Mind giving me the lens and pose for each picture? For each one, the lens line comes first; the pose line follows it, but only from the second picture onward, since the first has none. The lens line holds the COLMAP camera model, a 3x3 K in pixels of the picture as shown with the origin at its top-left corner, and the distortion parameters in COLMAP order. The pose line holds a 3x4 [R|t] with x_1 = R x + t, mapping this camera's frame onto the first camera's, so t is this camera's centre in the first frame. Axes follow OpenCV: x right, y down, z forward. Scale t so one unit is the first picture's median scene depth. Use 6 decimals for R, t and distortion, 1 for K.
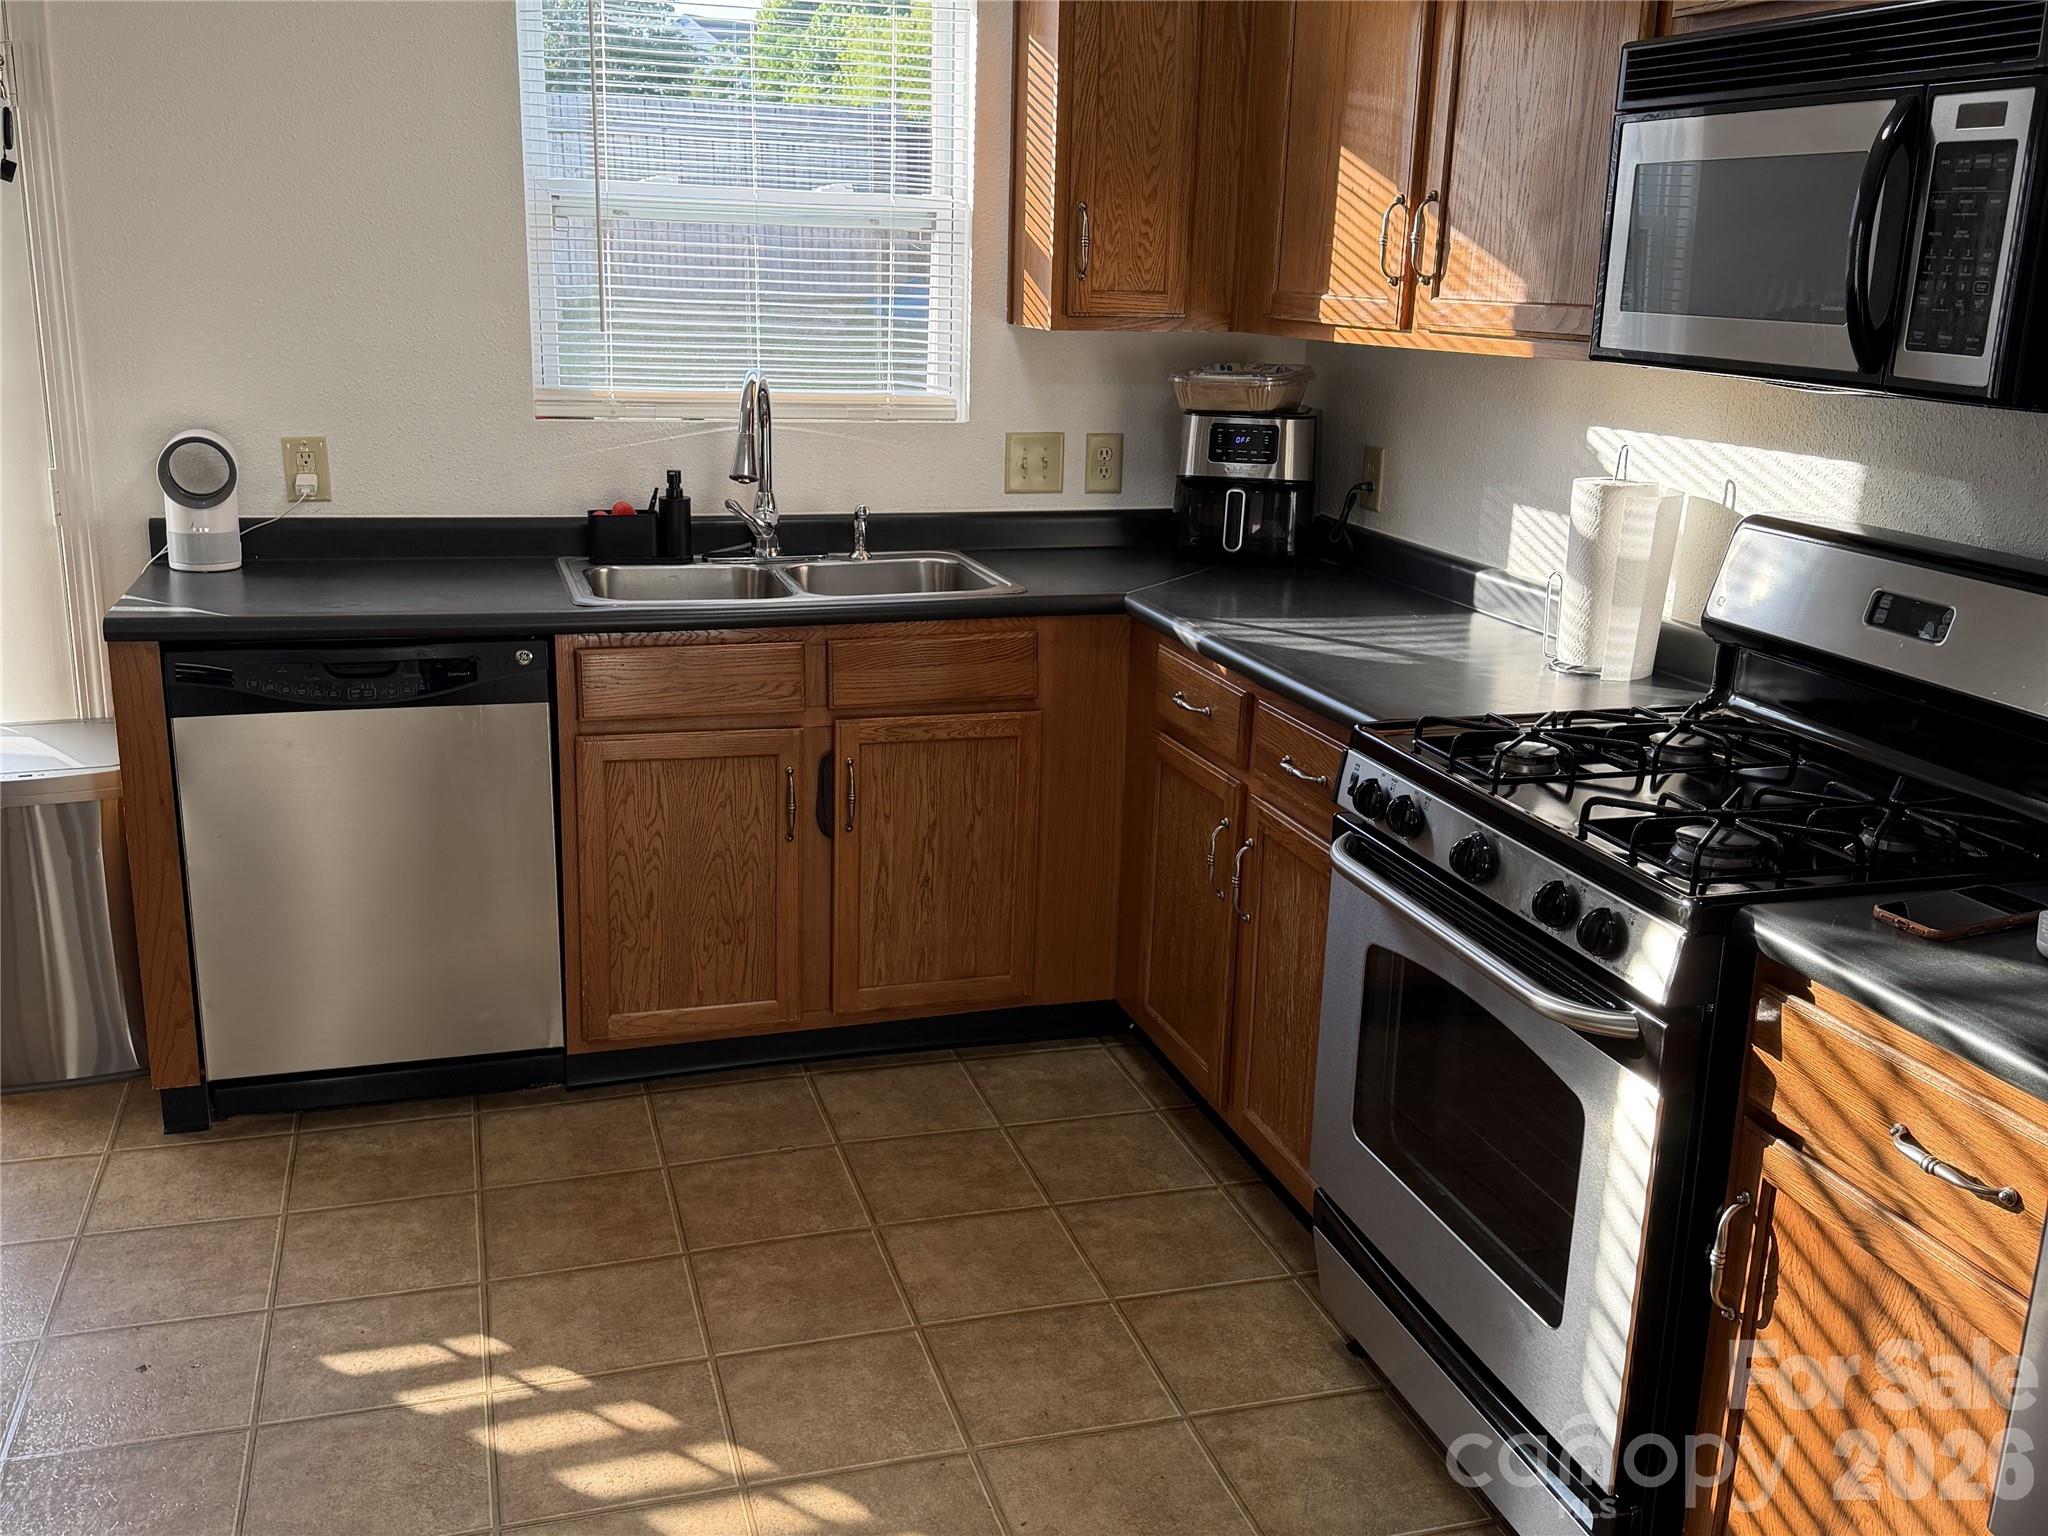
lens RADIAL K [[1897.8, 0, 1018.7], [0, 1897.8, 776.7], [0, 0, 1]] dist [0.063876, 0.000000]
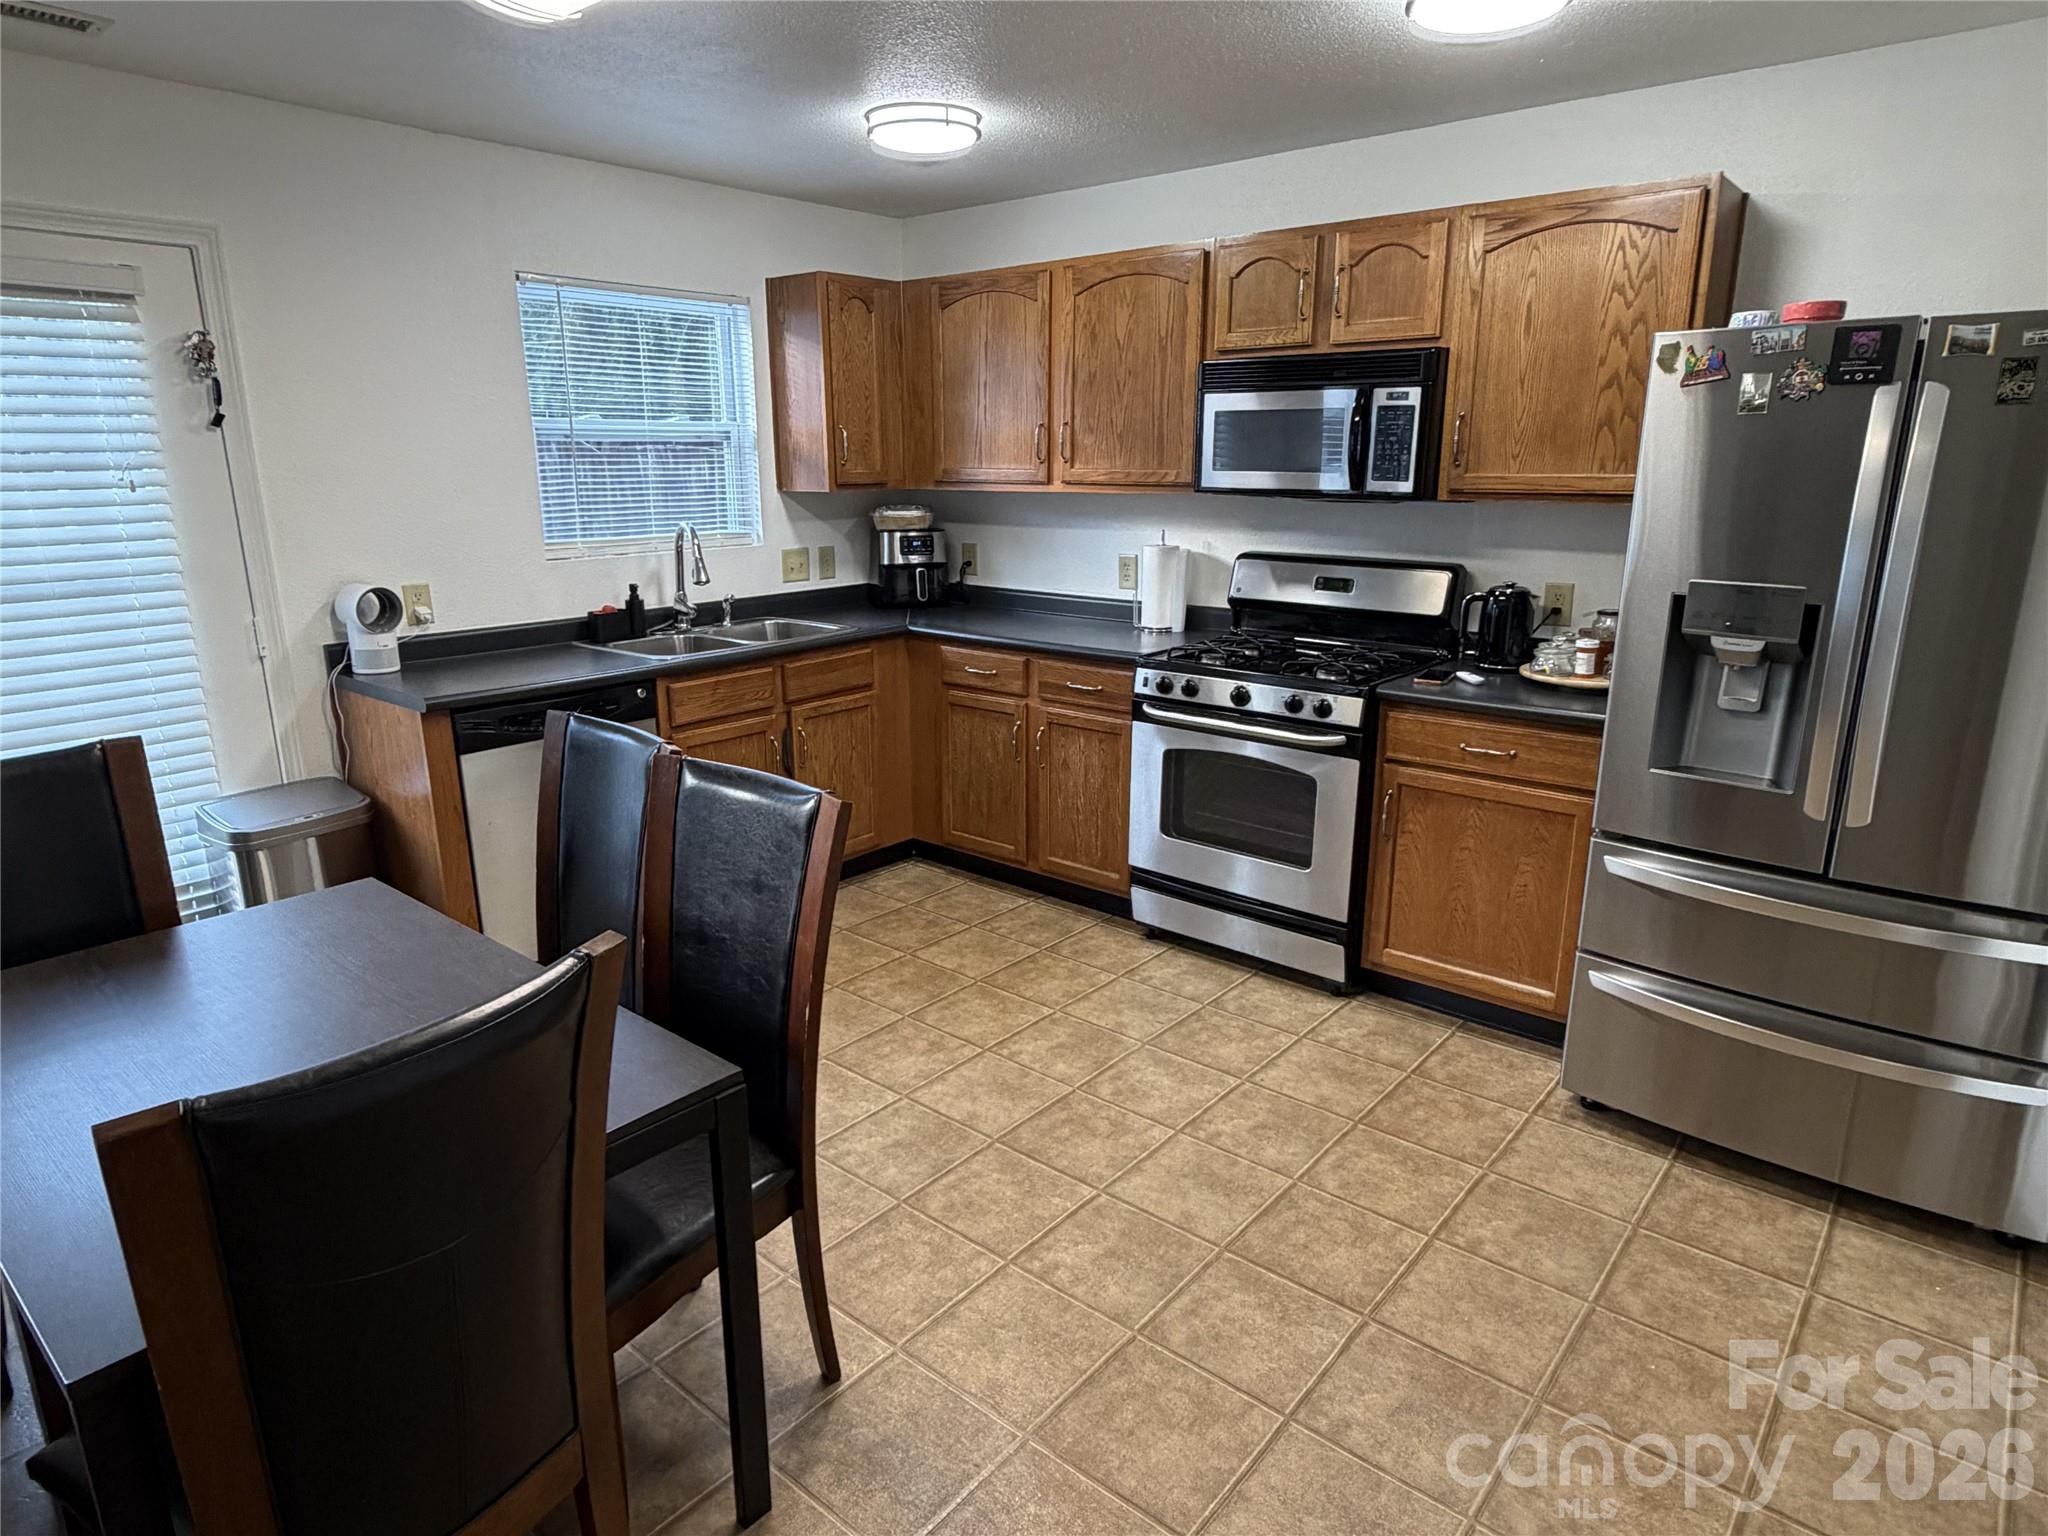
lens RADIAL K [[1199.3, 0, 1013.4], [0, 1199.3, 769.2], [0, 0, 1]] dist [0.014473, 0.006656]
pose [[0.837706, -0.167181, 0.519904, -0.562285], [0.166342, 0.984866, 0.048673, 0.008098], [-0.520173, 0.045708, 0.852837, -0.107647]]
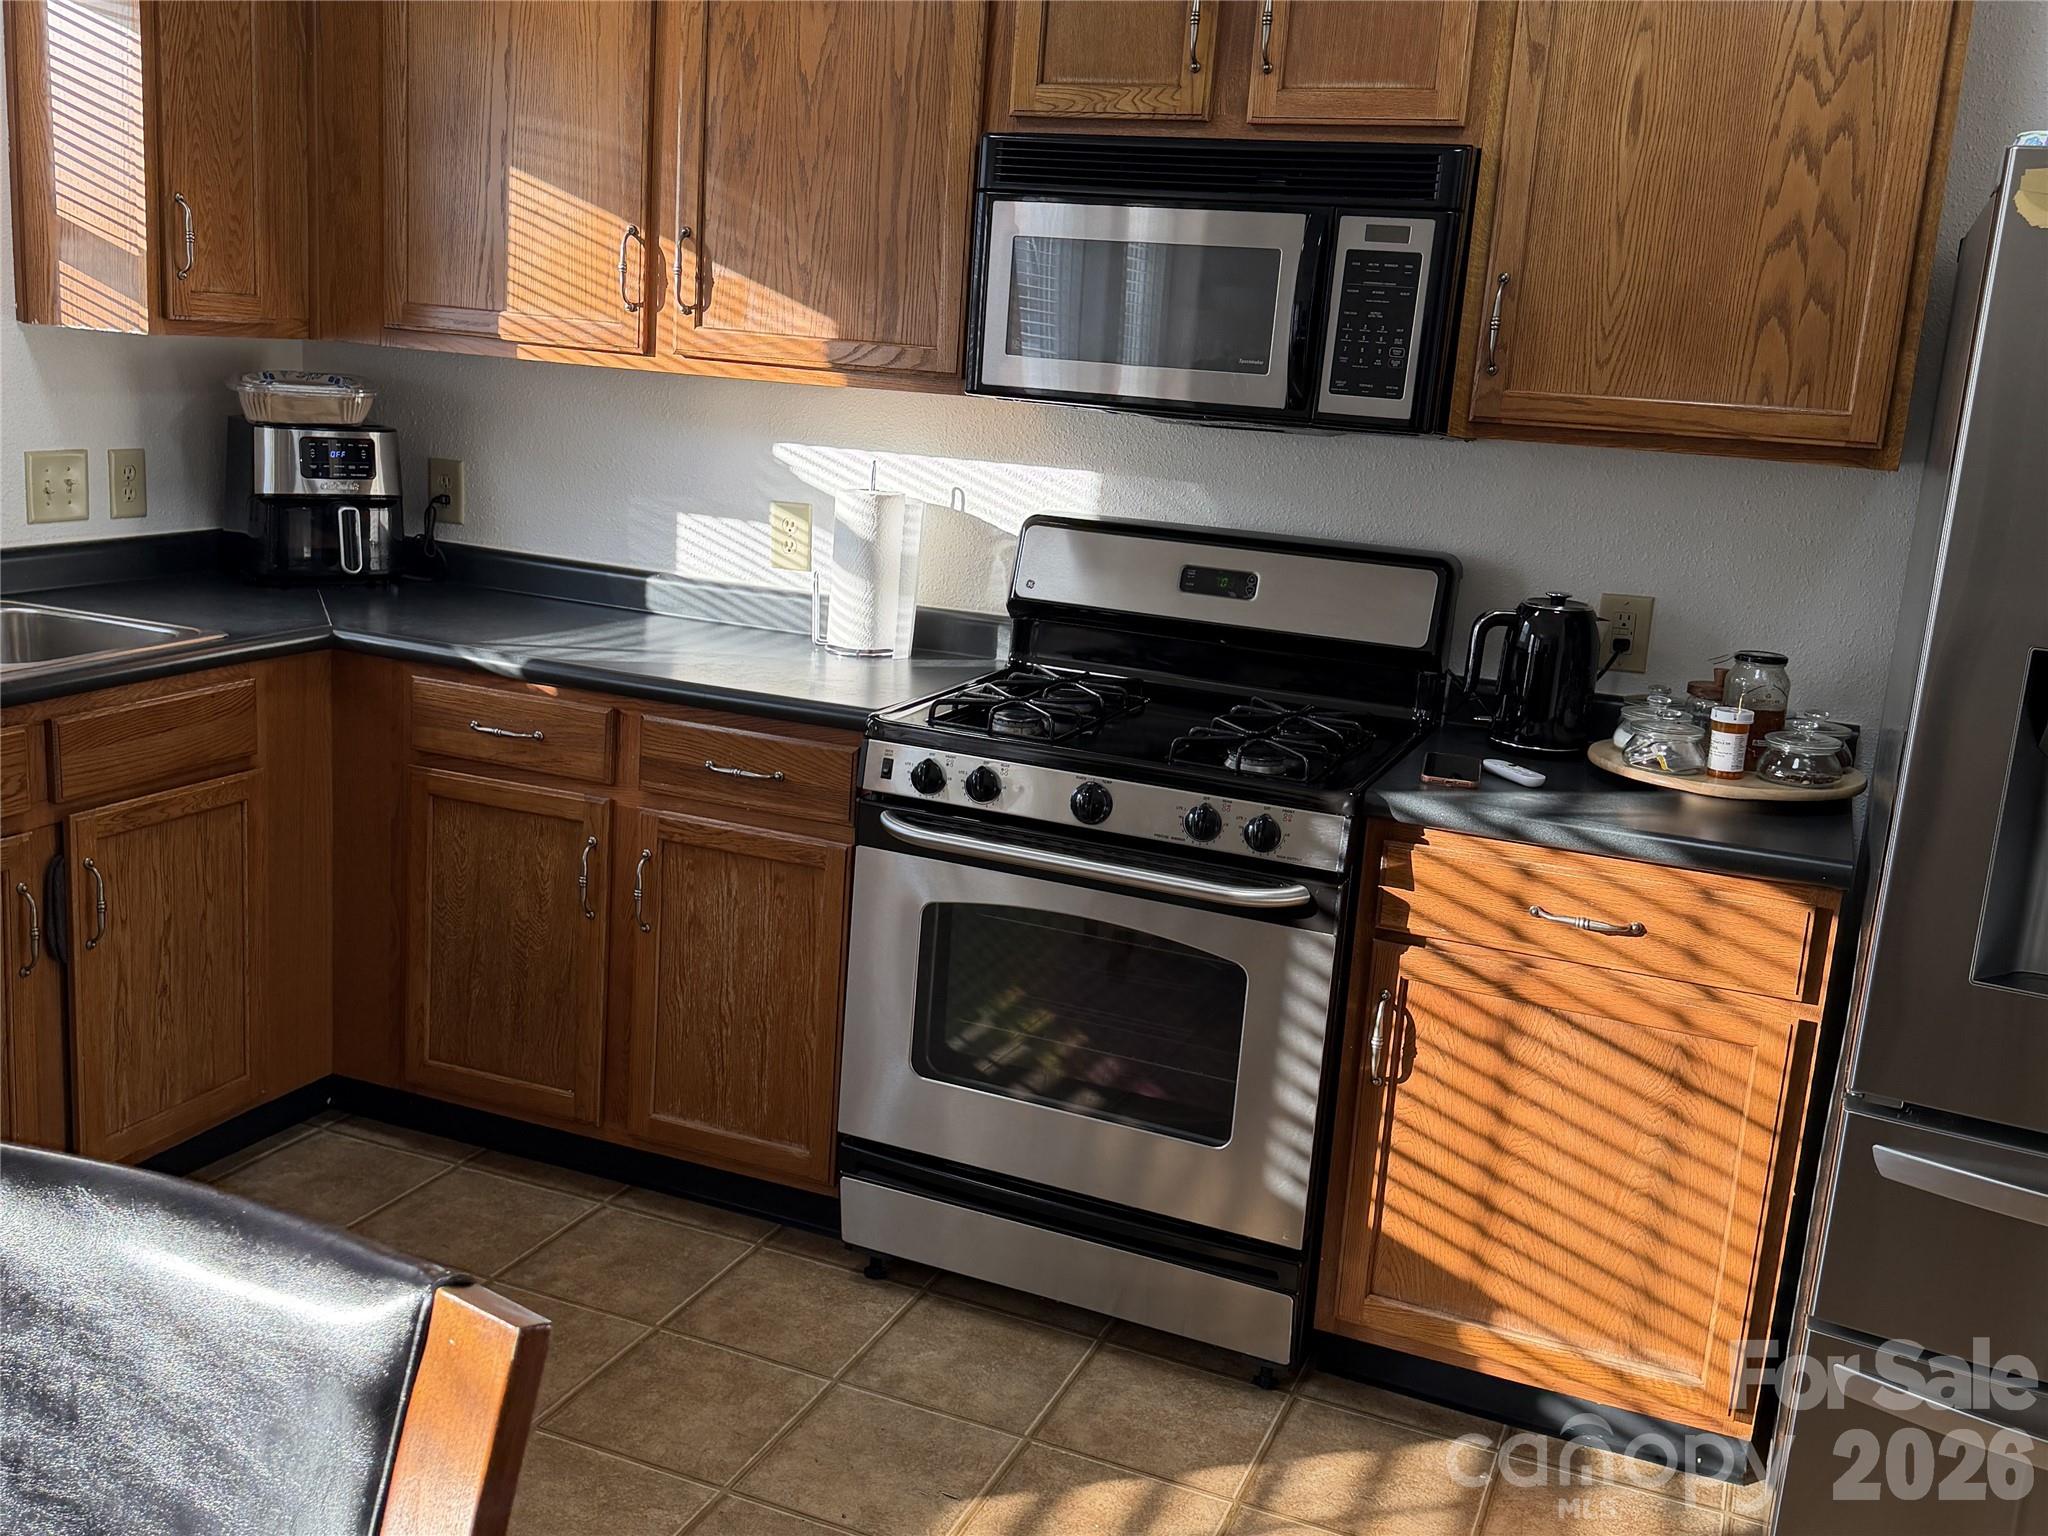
lens RADIAL K [[1897.8, 0, 1009.6], [0, 1897.8, 762.0], [0, 0, 1]] dist [0.063876, 0.000000]
pose [[0.629512, -0.148692, 0.762630, -0.492925], [0.149558, 0.986352, 0.068860, -0.051457], [-0.762461, 0.070709, 0.643159, 0.175399]]
